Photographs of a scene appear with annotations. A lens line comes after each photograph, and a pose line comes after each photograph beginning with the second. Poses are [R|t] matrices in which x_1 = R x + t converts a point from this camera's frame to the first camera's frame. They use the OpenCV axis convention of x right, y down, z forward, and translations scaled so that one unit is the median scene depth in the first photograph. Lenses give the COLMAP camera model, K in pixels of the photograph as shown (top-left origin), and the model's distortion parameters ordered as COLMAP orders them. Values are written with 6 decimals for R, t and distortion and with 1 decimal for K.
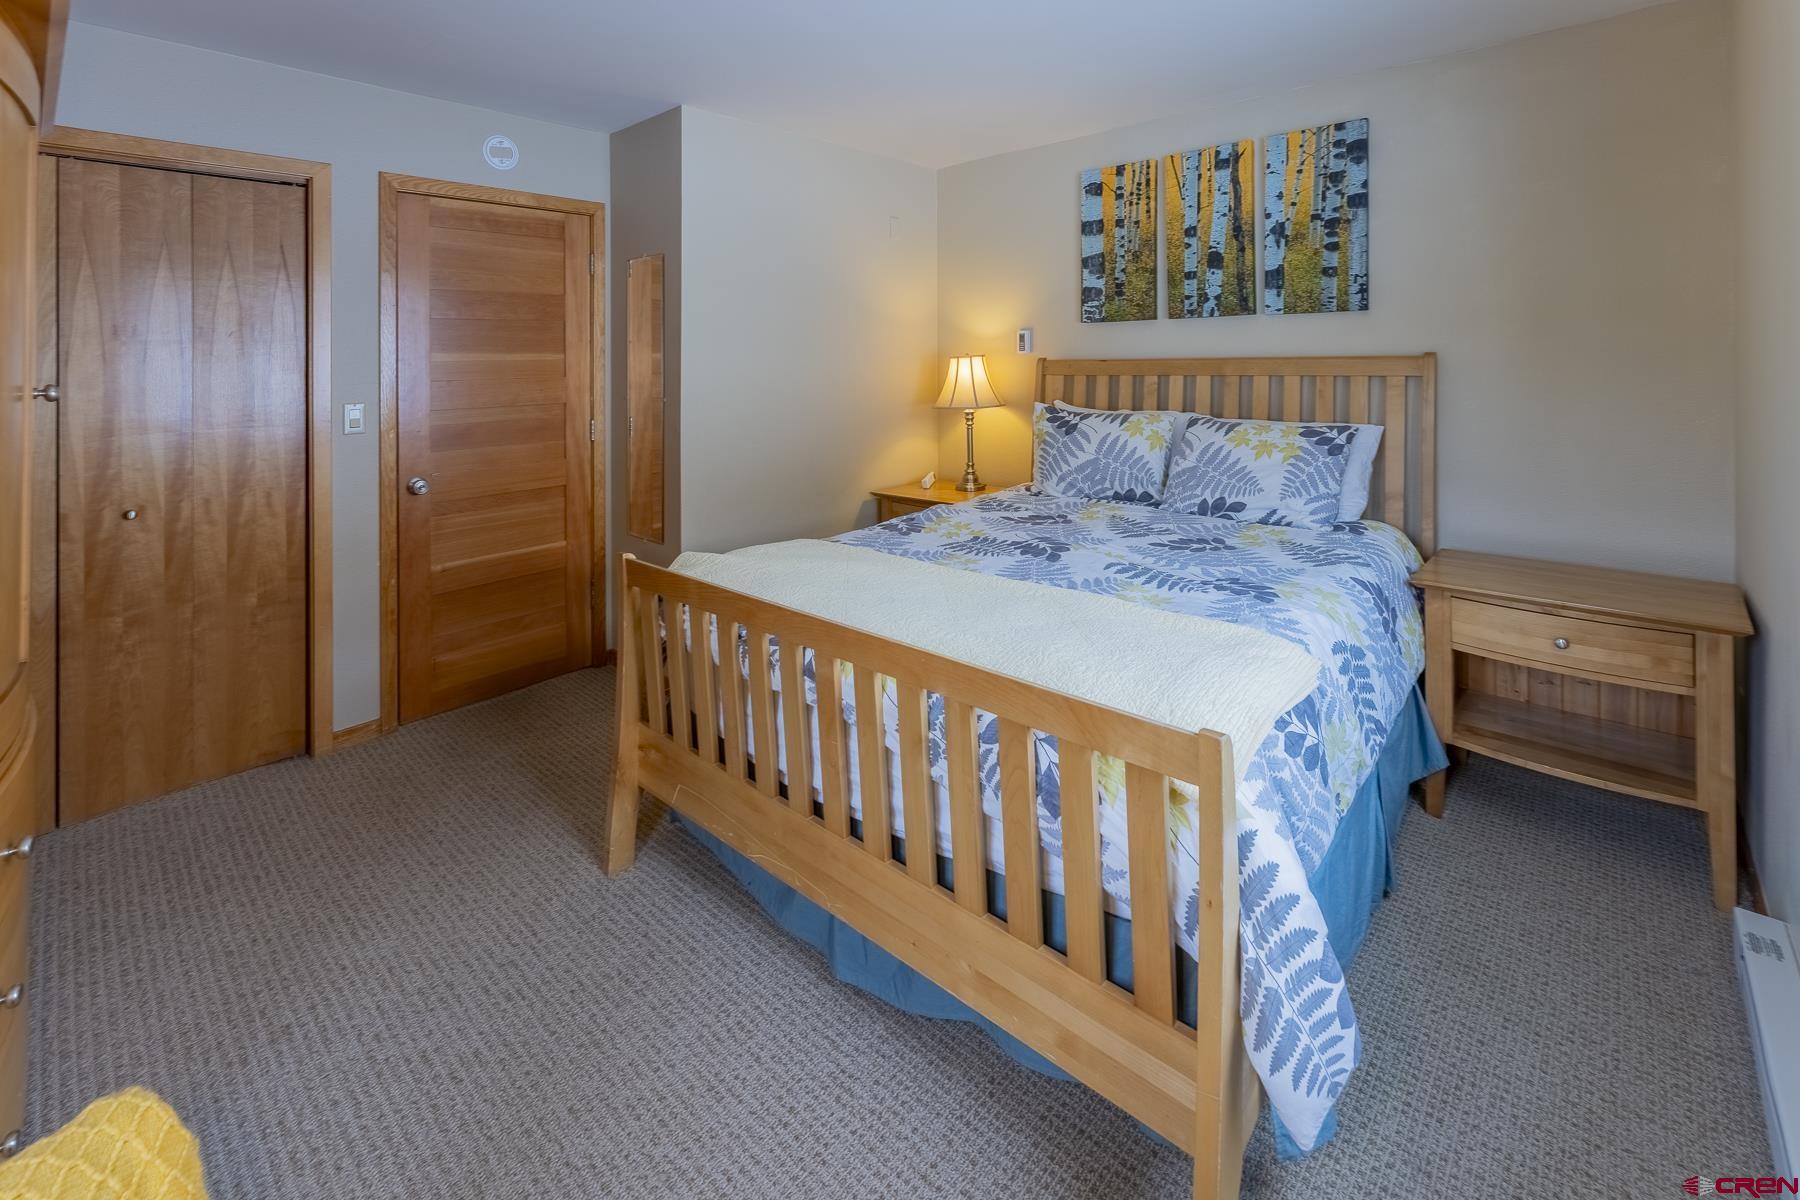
lens RADIAL K [[710.1, 0, 834.4], [0, 710.1, 605.7], [0, 0, 1]] dist [-0.000485, 0.000031]
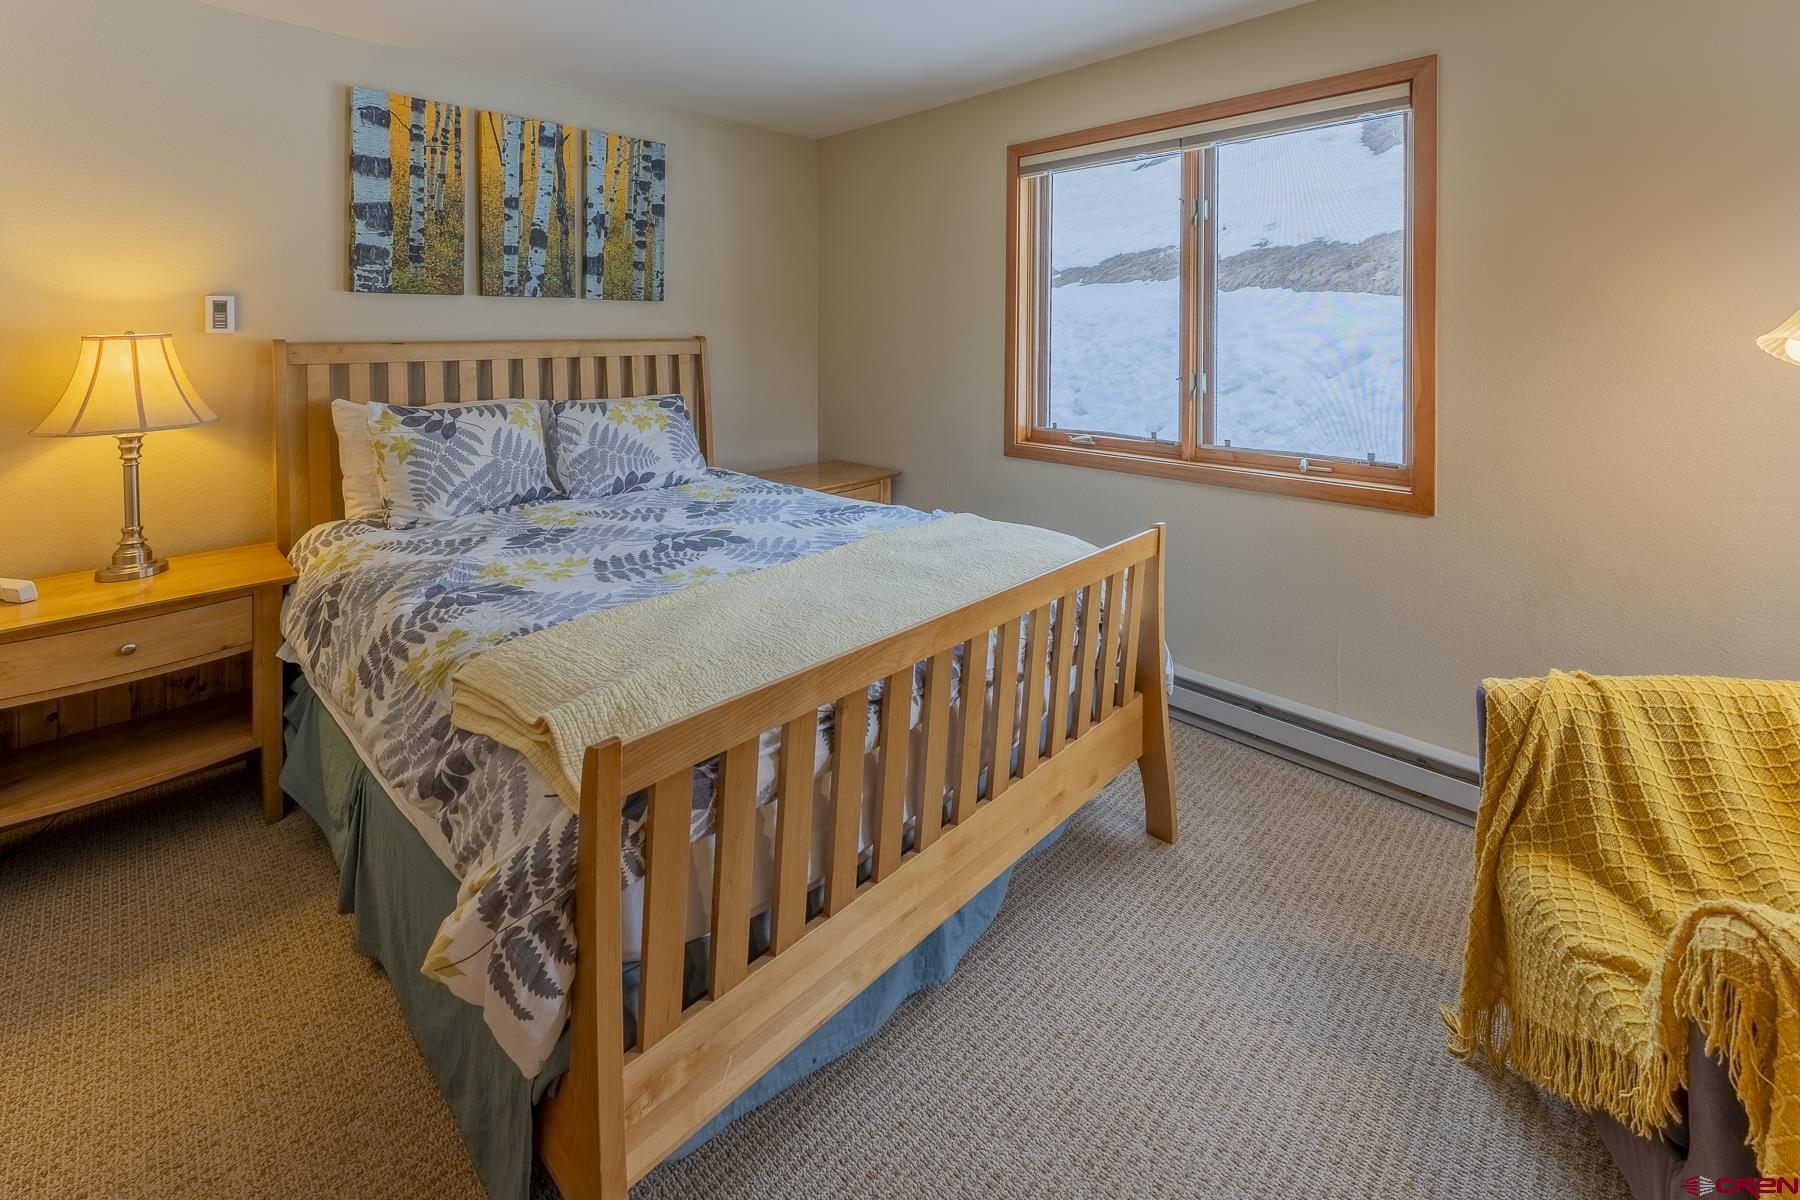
lens RADIAL K [[765.8, 0, 891.5], [0, 765.8, 596.4], [0, 0, 1]] dist [0.000885, 0.000138]
pose [[-0.001286, -0.311161, 0.950356, -0.593304], [0.333237, 0.895904, 0.293783, -0.195178], [-0.942842, 0.317072, 0.102538, 0.588683]]
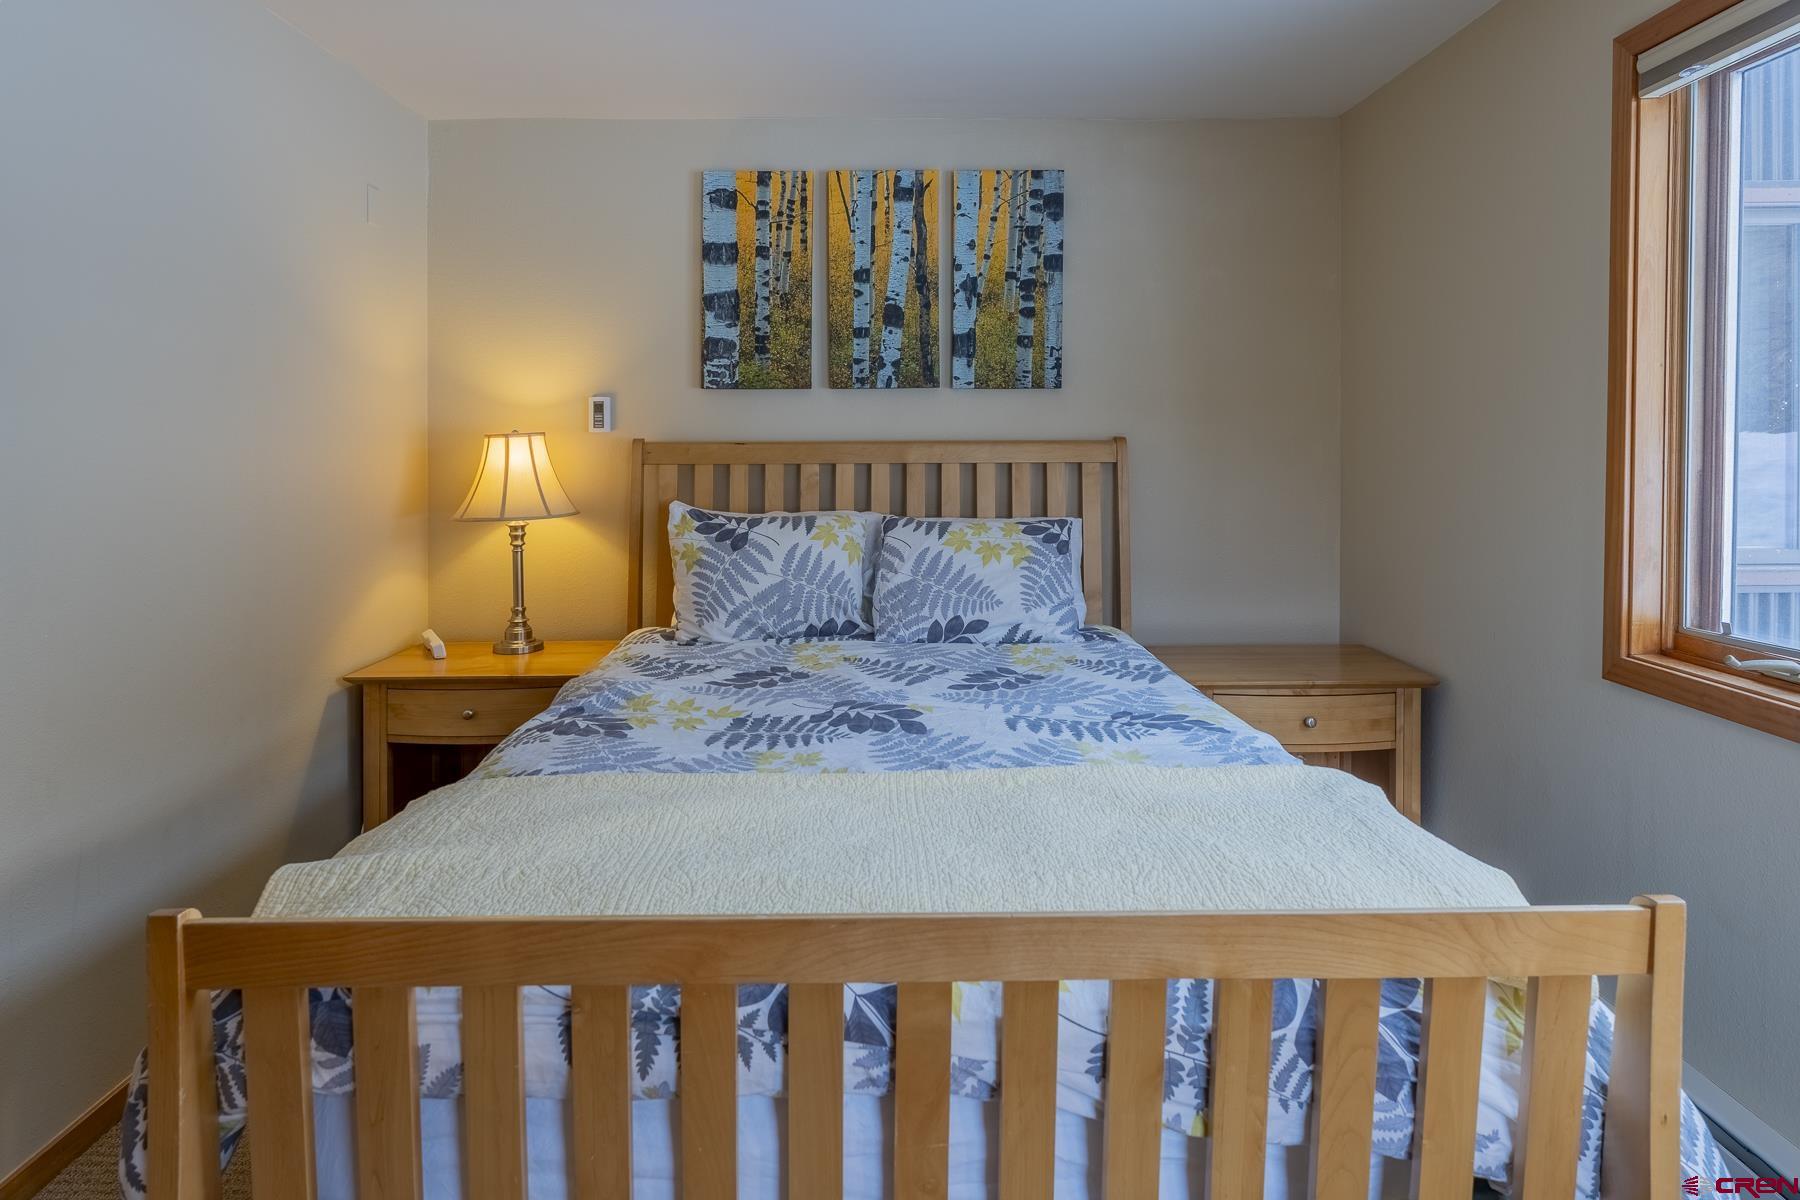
lens RADIAL K [[1014.8, 0, 849.2], [0, 1014.8, 709.5], [0, 0, 1]] dist [0.000977, 0.000550]
pose [[0.721762, -0.160493, 0.673277, -0.301660], [0.219247, 0.975666, -0.002460, -0.077766], [-0.656498, 0.149389, 0.739387, 0.279416]]
